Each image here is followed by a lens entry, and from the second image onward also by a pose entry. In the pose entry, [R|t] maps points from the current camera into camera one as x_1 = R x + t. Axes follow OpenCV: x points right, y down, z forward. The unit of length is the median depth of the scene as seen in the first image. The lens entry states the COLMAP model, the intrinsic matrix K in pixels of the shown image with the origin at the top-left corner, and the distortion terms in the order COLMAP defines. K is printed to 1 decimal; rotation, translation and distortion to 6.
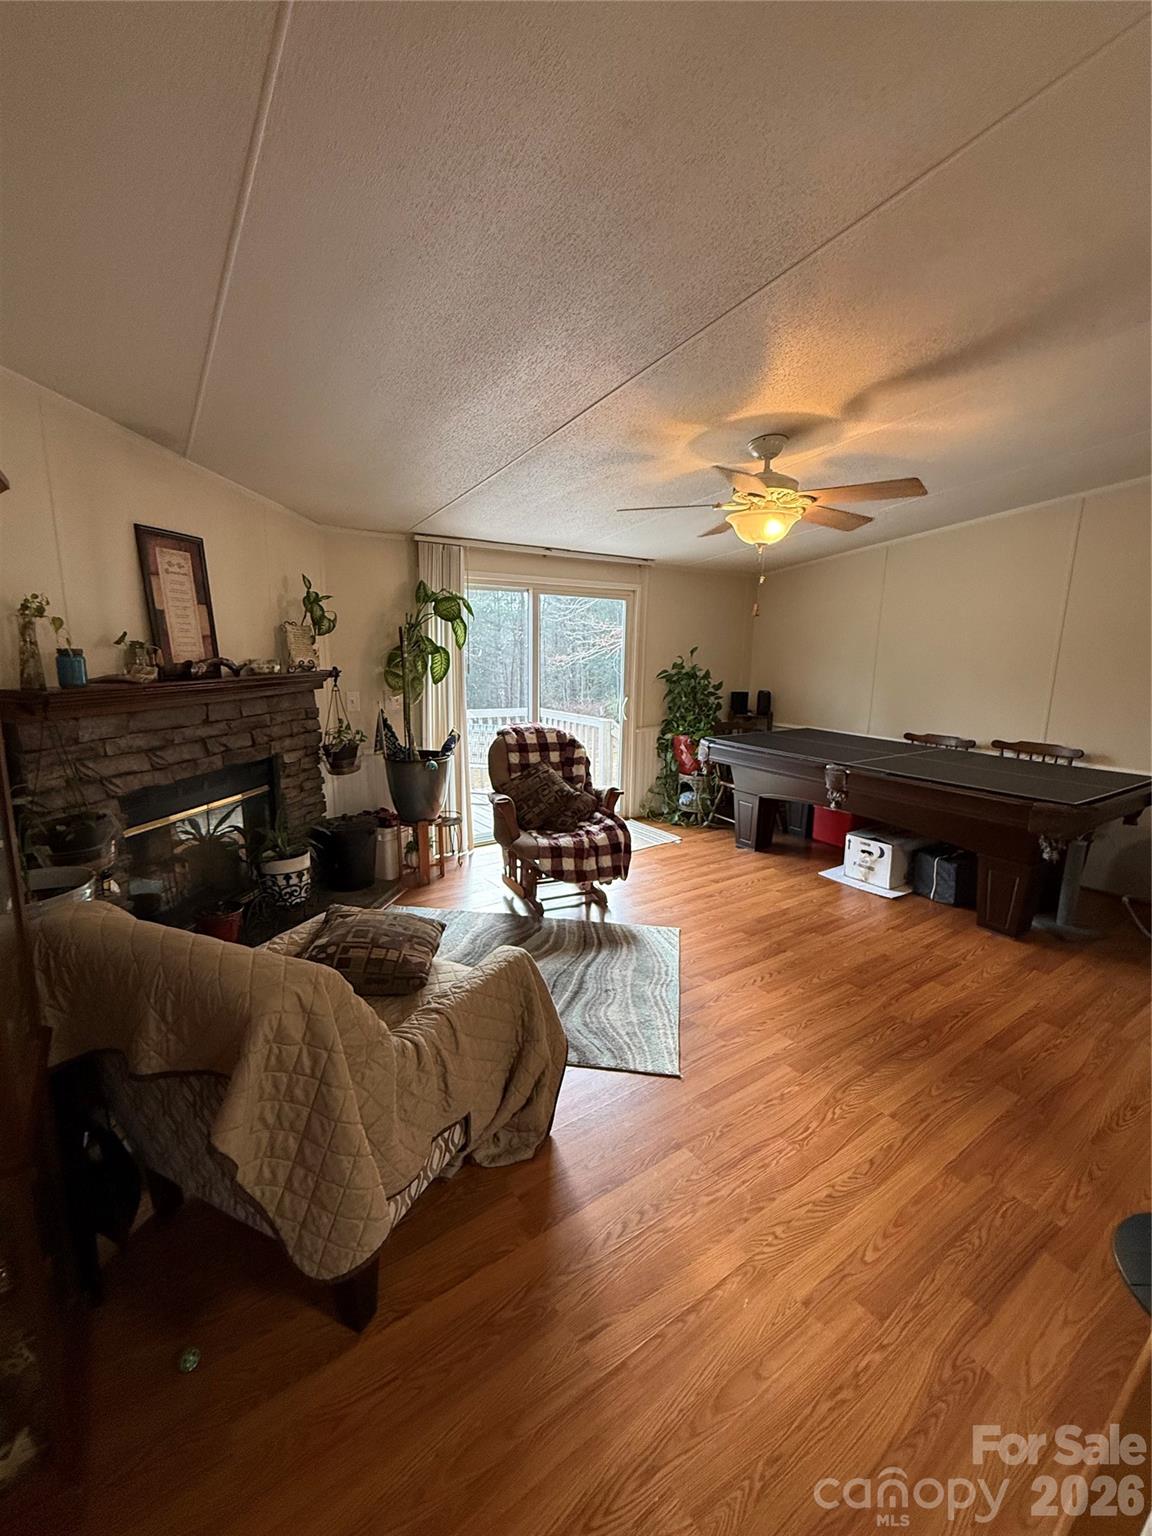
lens RADIAL K [[640.1, 0, 578.7], [0, 640.1, 771.5], [0, 0, 1]] dist [-0.000021, 0.000750]
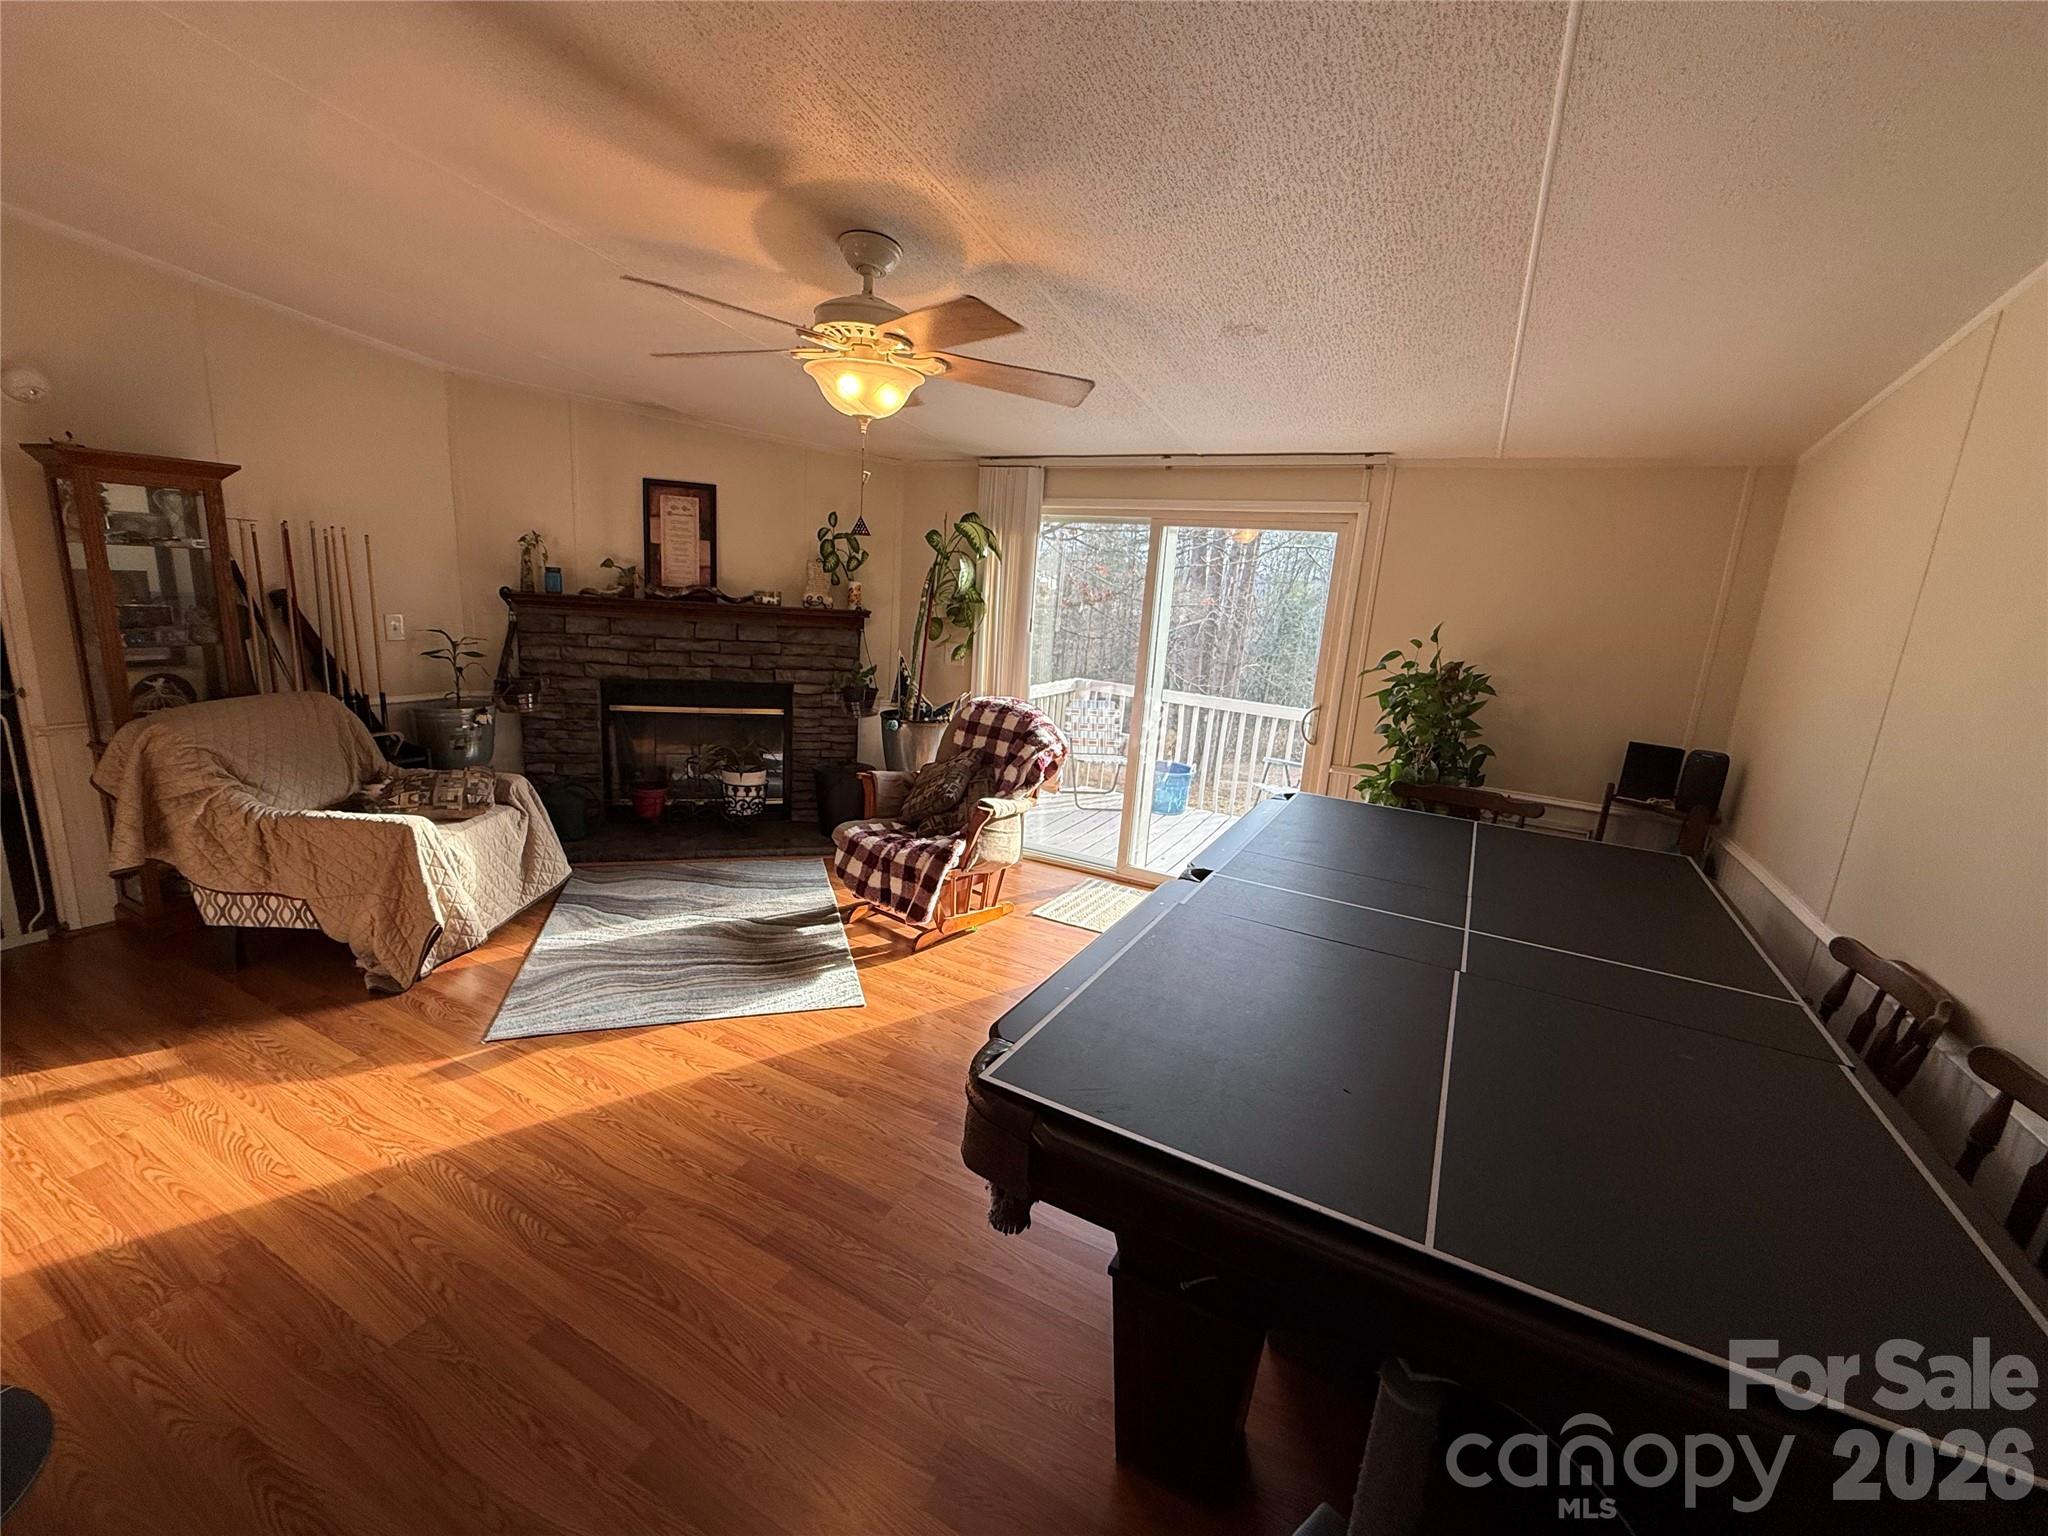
lens RADIAL K [[853.5, 0, 1020.9], [0, 853.5, 770.8], [0, 0, 1]] dist [-0.000021, 0.000750]
pose [[0.454282, 0.208124, -0.866205, 1.165070], [-0.231664, 0.966474, 0.110720, -0.159387], [0.860209, 0.150371, 0.487267, 0.804139]]
